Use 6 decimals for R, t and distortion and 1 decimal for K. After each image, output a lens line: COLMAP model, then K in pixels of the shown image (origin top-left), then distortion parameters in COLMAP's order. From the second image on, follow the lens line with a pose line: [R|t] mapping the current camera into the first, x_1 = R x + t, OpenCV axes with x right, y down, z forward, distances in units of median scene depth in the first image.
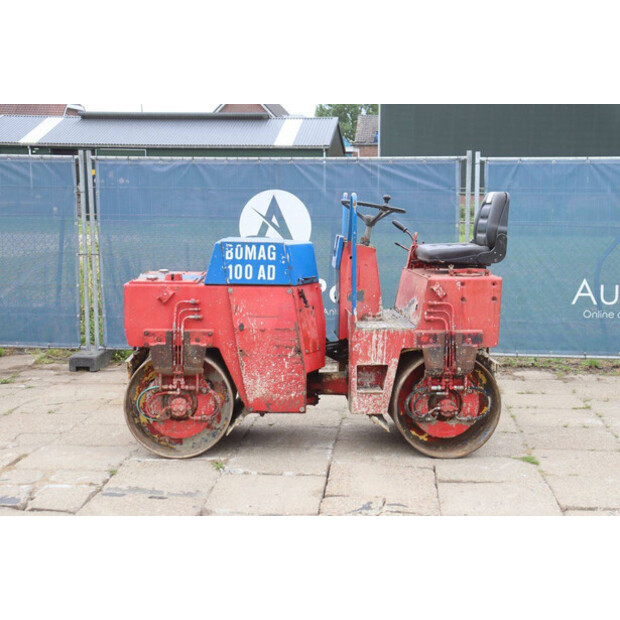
lens RADIAL K [[983.3, 0, 310.0], [0, 983.3, 310.0], [0, 0, 1]] dist [0.119686, 0.069945]
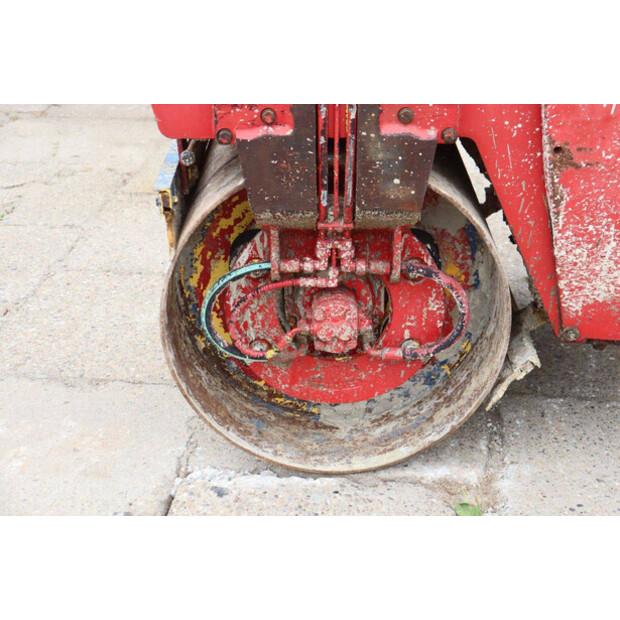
lens RADIAL K [[1039.6, 0, 317.7], [0, 1039.6, 308.0], [0, 0, 1]] dist [0.143772, 0.176502]
pose [[0.999200, -0.001871, -0.039958, -0.125074], [0.015331, 0.940540, 0.339335, -0.018876], [0.036947, -0.339676, 0.939816, 0.690818]]
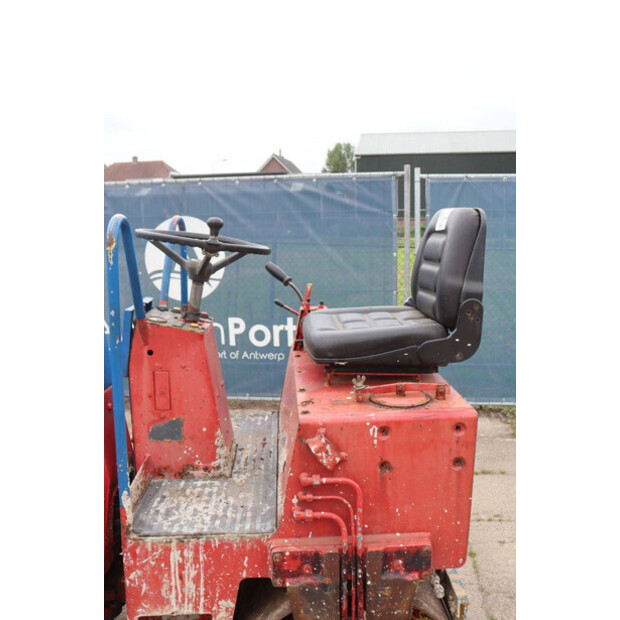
lens RADIAL K [[571.9, 0, 300.6], [0, 571.9, 307.8], [0, 0, 1]] dist [-0.158094, 0.204206]
pose [[0.999155, -0.013605, -0.038795, 0.129852], [0.014917, 0.999319, 0.033740, -0.086157], [0.038309, -0.034291, 0.998677, 0.763599]]
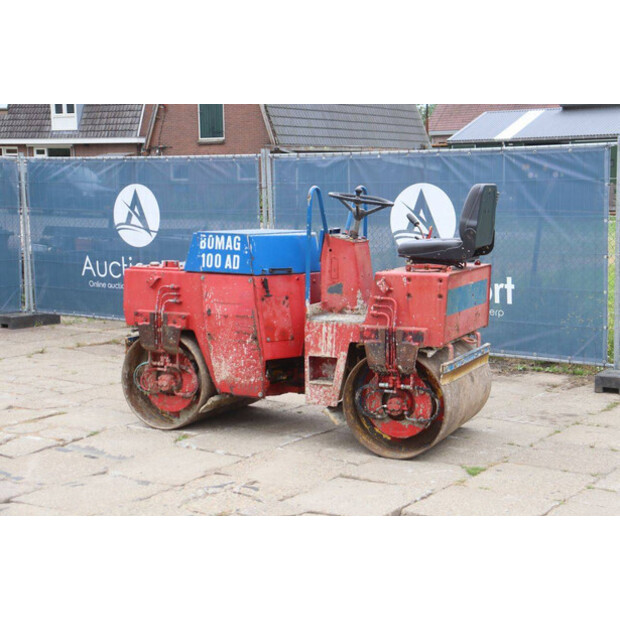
lens RADIAL K [[1039.6, 0, 317.7], [0, 1039.6, 308.0], [0, 0, 1]] dist [0.143772, 0.176502]
pose [[0.876821, 0.048171, -0.478398, 0.565345], [-0.050206, 0.998702, 0.008544, -0.002794], [0.478189, 0.016527, 0.878101, 0.062221]]
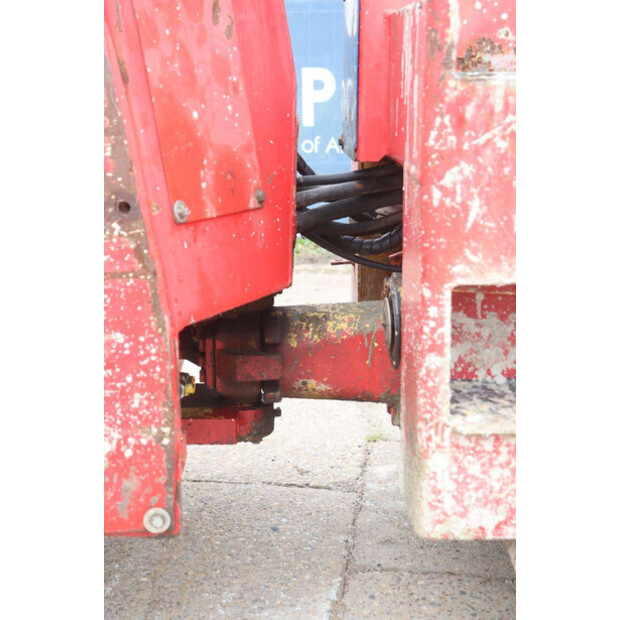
lens RADIAL K [[1039.6, 0, 317.7], [0, 1039.6, 308.0], [0, 0, 1]] dist [0.143772, 0.176502]
pose [[0.999778, -0.001266, -0.021013, 0.026685], [0.003512, 0.994230, 0.107215, 0.039405], [0.020756, -0.107265, 0.994014, 0.805908]]
